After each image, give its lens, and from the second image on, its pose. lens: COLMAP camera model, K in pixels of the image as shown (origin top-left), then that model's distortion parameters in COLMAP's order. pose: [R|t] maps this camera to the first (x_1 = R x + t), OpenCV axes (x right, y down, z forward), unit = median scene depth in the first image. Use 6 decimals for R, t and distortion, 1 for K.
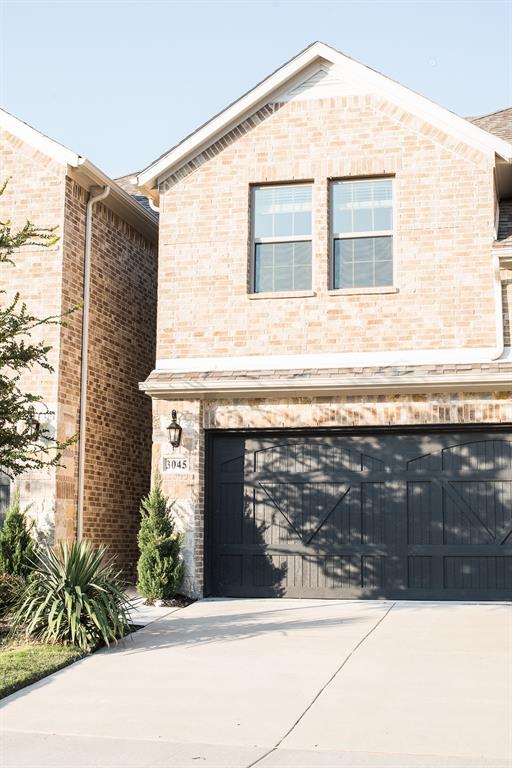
lens RADIAL K [[1089.5, 0, 256.0], [0, 1089.5, 384.0], [0, 0, 1]] dist [-0.112422, -0.023044]
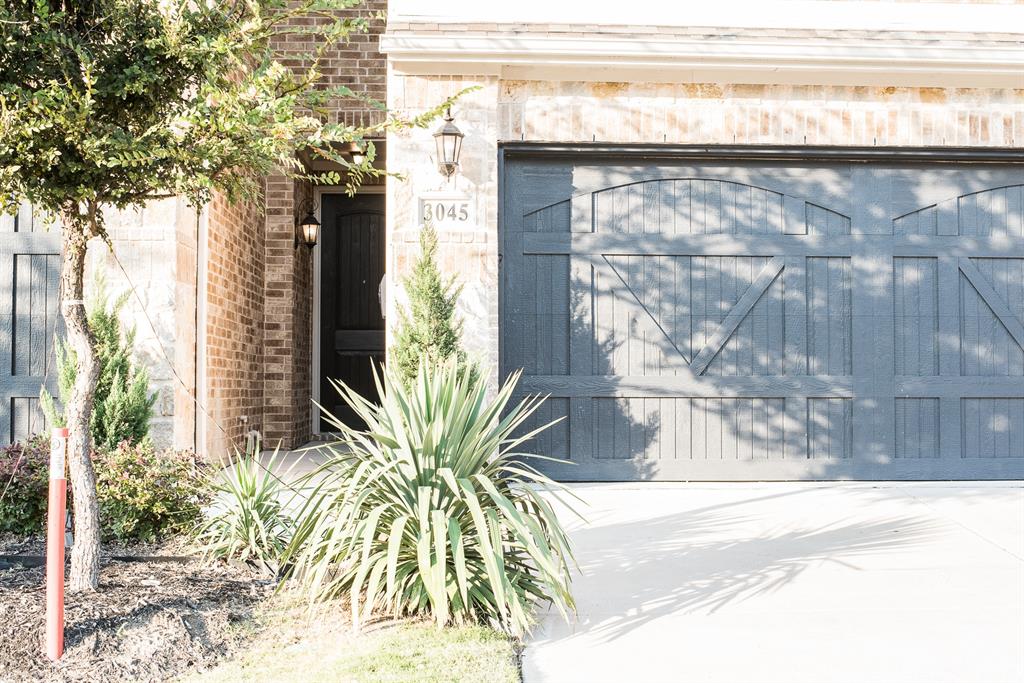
lens RADIAL K [[1452.6, 0, 512.0], [0, 1452.6, 341.5], [0, 0, 1]] dist [-0.112422, -0.023044]
pose [[0.964936, 0.007140, 0.262387, -0.215442], [-0.037367, 0.993185, 0.110394, 0.059512], [-0.259810, -0.116328, 0.958627, 0.374384]]
